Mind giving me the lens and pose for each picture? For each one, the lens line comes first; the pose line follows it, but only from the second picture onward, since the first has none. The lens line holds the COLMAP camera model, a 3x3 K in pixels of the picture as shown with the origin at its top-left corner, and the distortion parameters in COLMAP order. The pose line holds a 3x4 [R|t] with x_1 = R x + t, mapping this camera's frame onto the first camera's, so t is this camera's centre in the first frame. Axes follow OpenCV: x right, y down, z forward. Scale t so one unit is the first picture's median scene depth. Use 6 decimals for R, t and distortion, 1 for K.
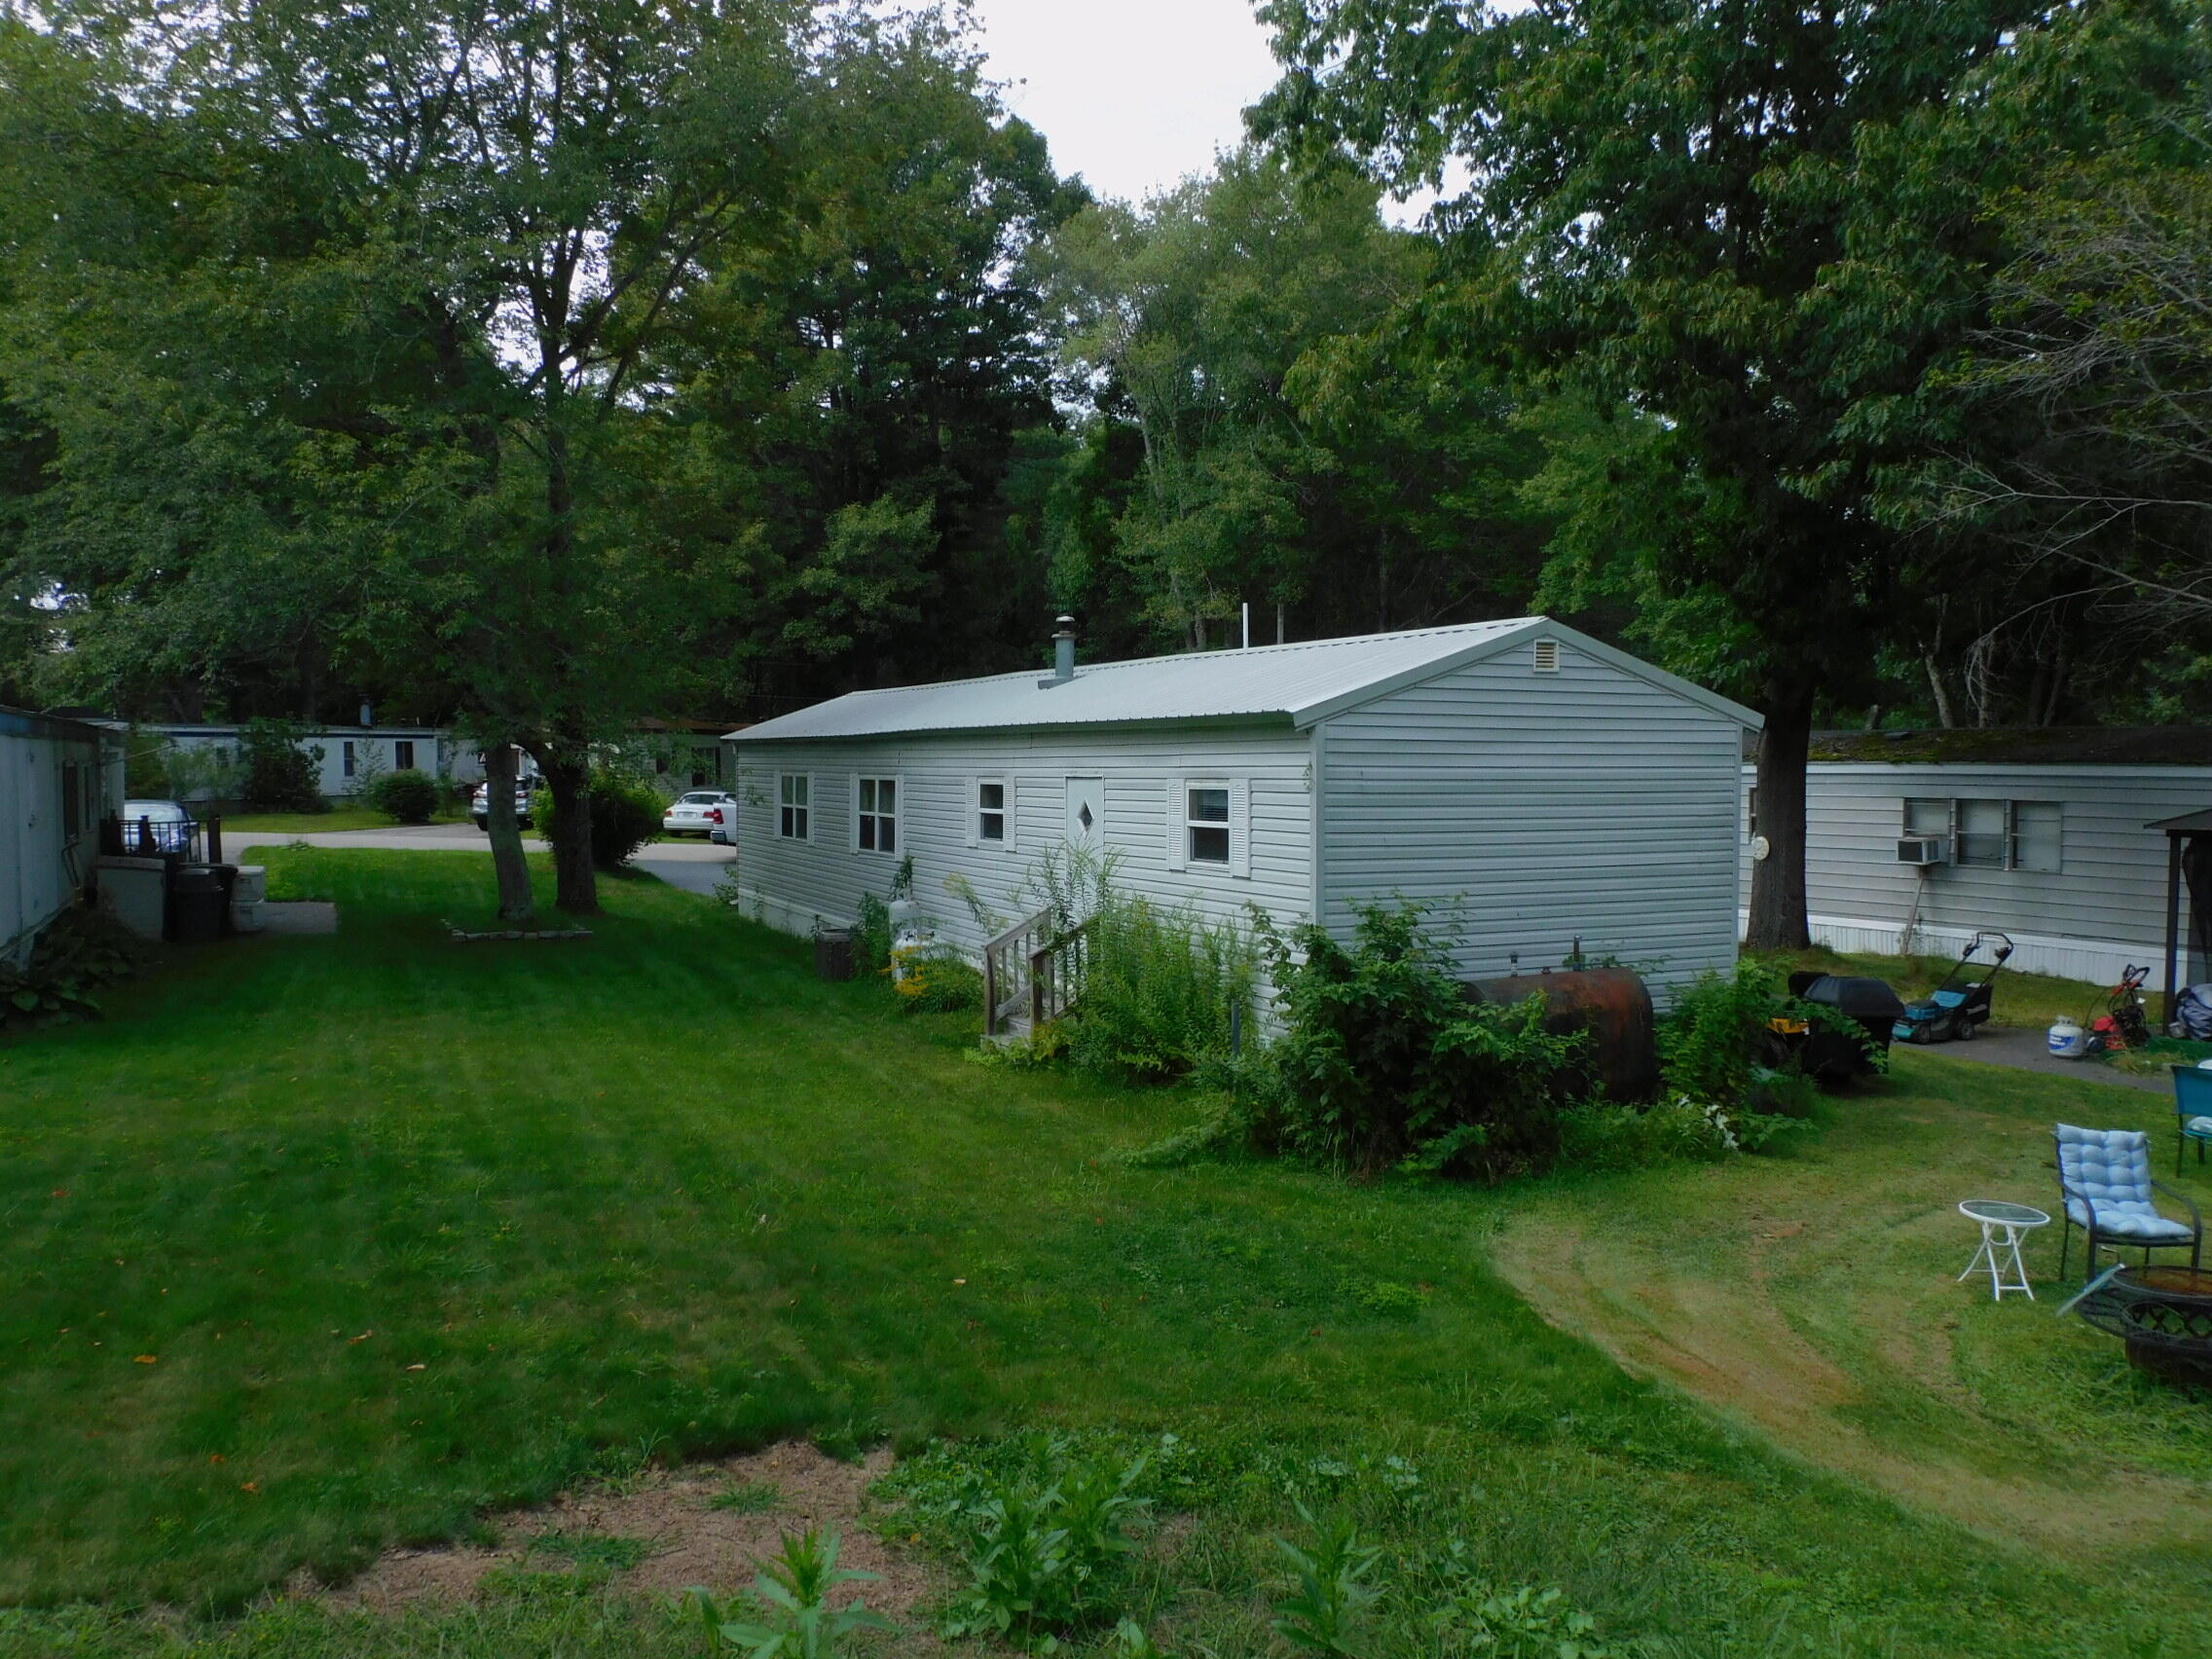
lens RADIAL K [[1788.6, 0, 1104.4], [0, 1788.6, 833.3], [0, 0, 1]] dist [0.047005, 0.005007]
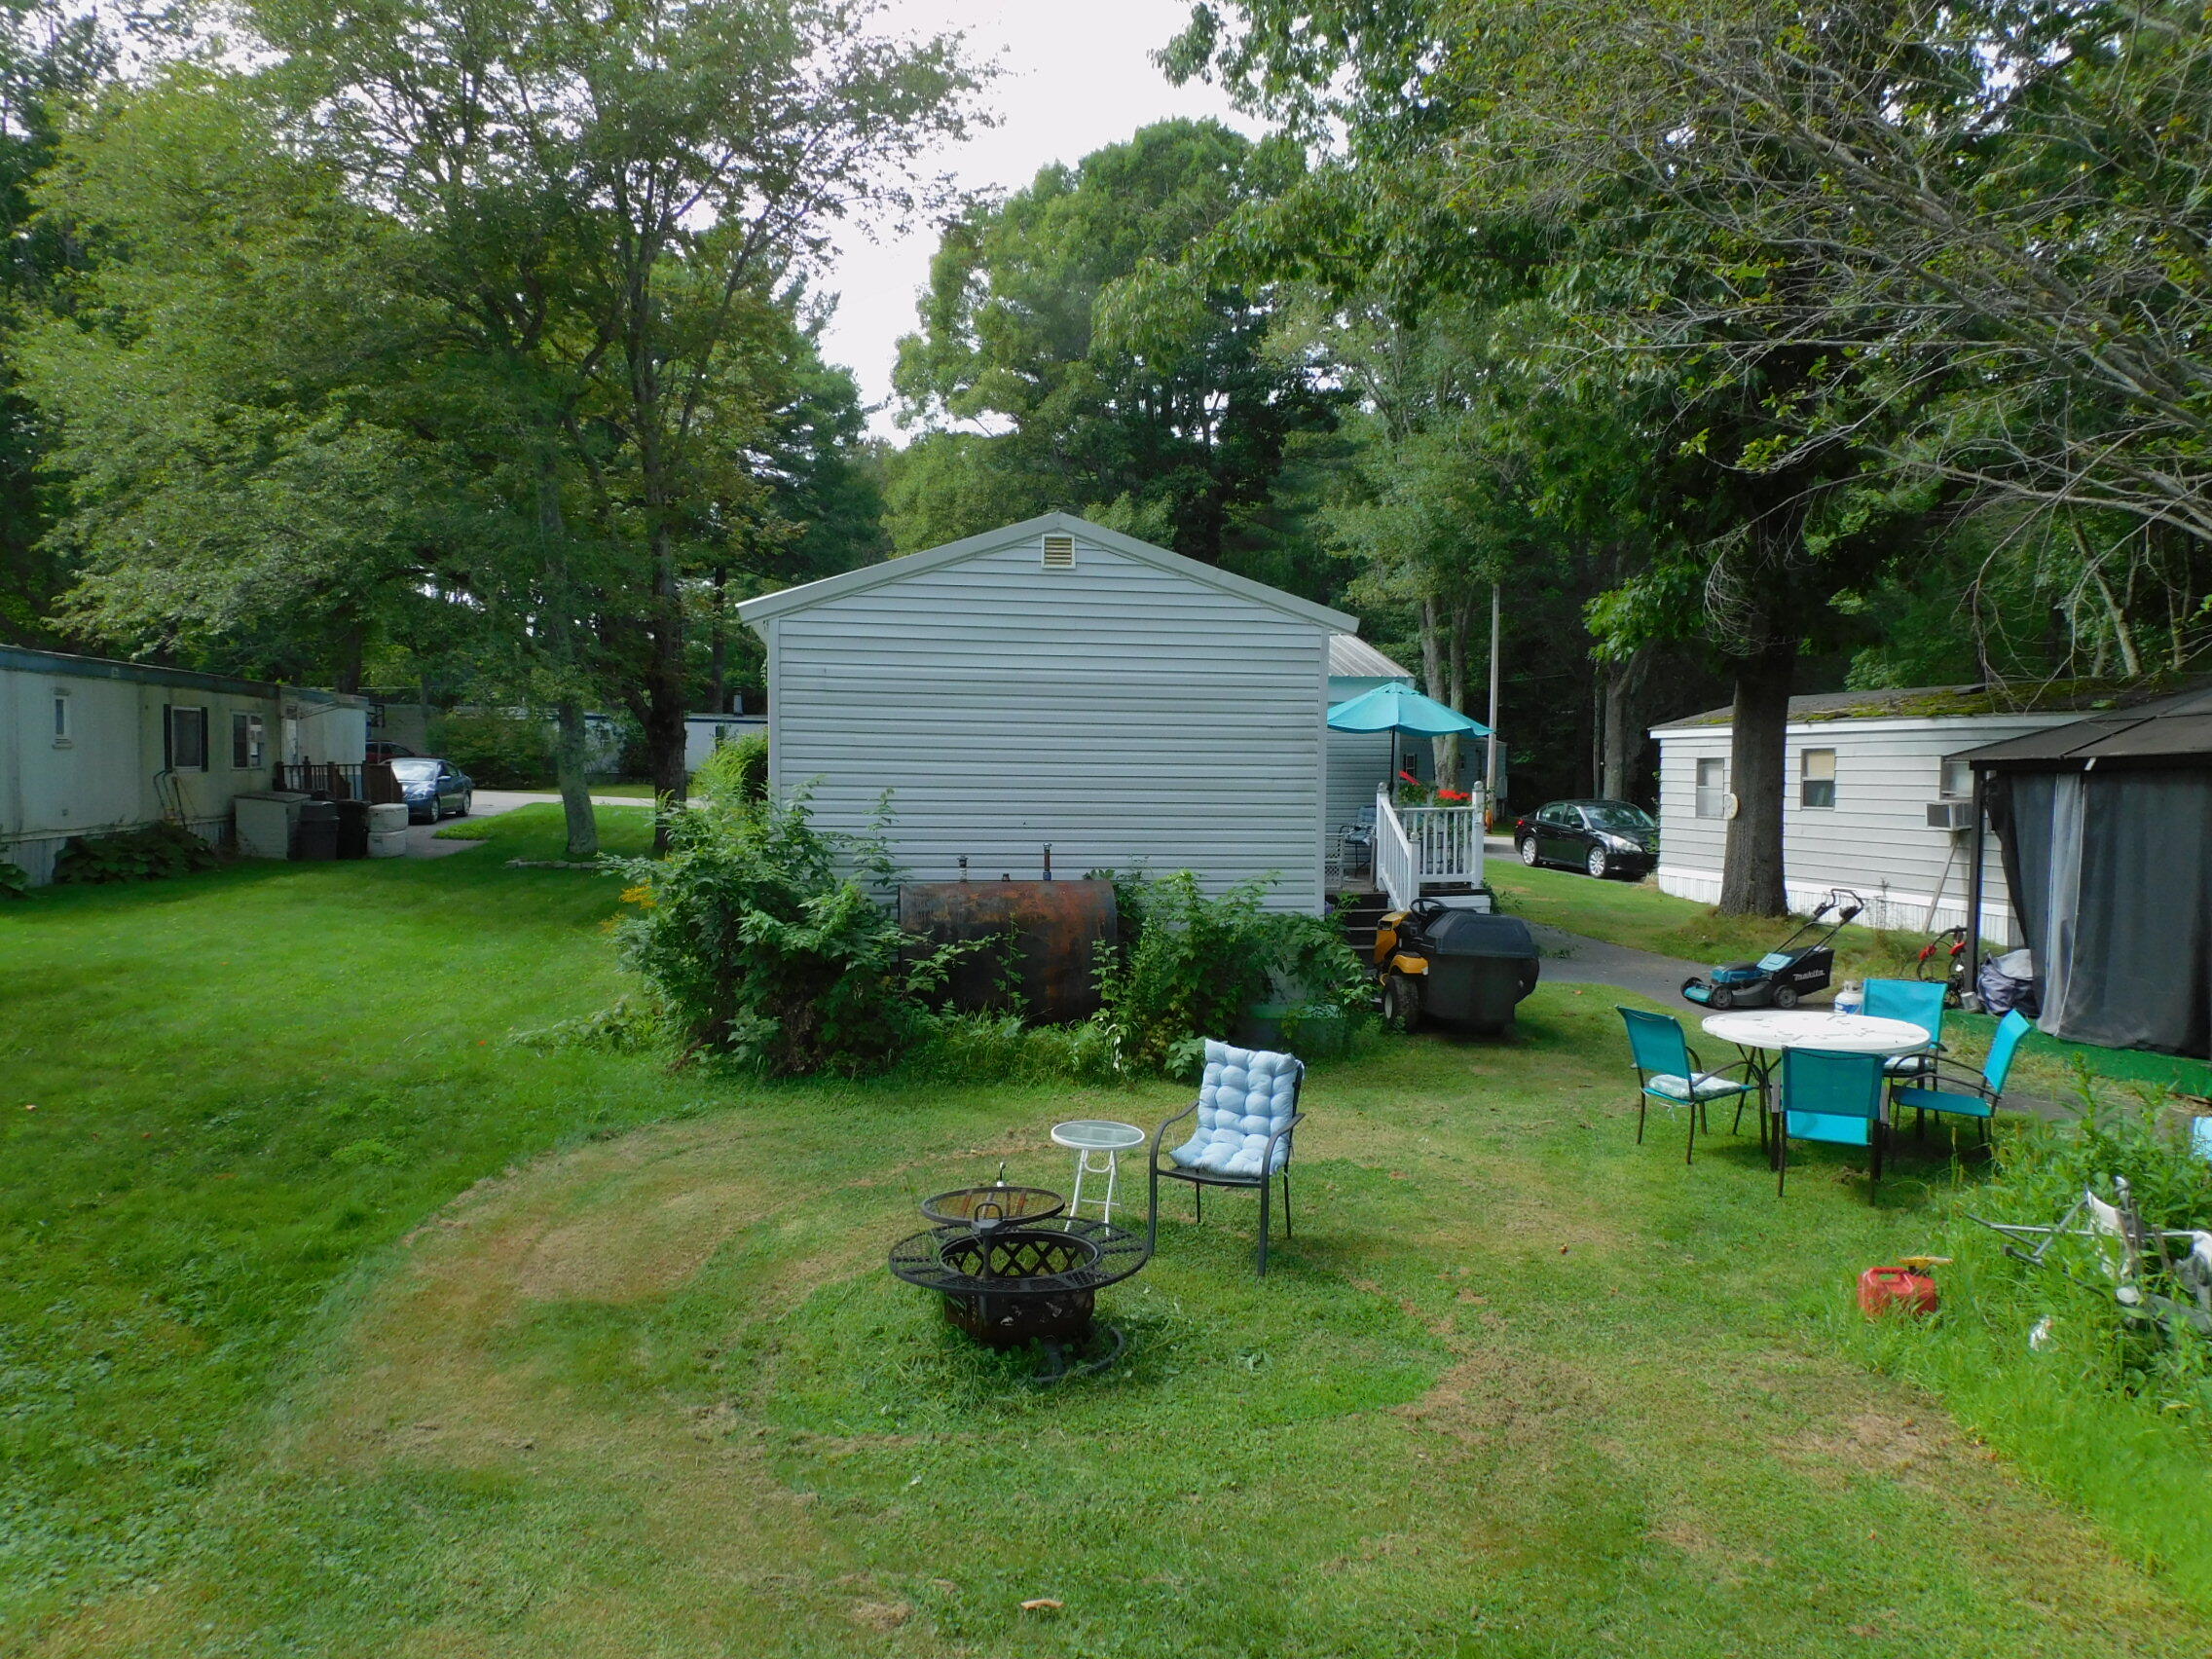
lens RADIAL K [[1579.4, 0, 1105.8], [0, 1579.4, 829.2], [0, 0, 1]] dist [0.006893, 0.001477]
pose [[0.937603, 0.022699, -0.346967, 0.466612], [-0.025538, 0.999667, -0.003613, 0.041909], [0.346770, 0.012248, 0.937870, 0.186424]]
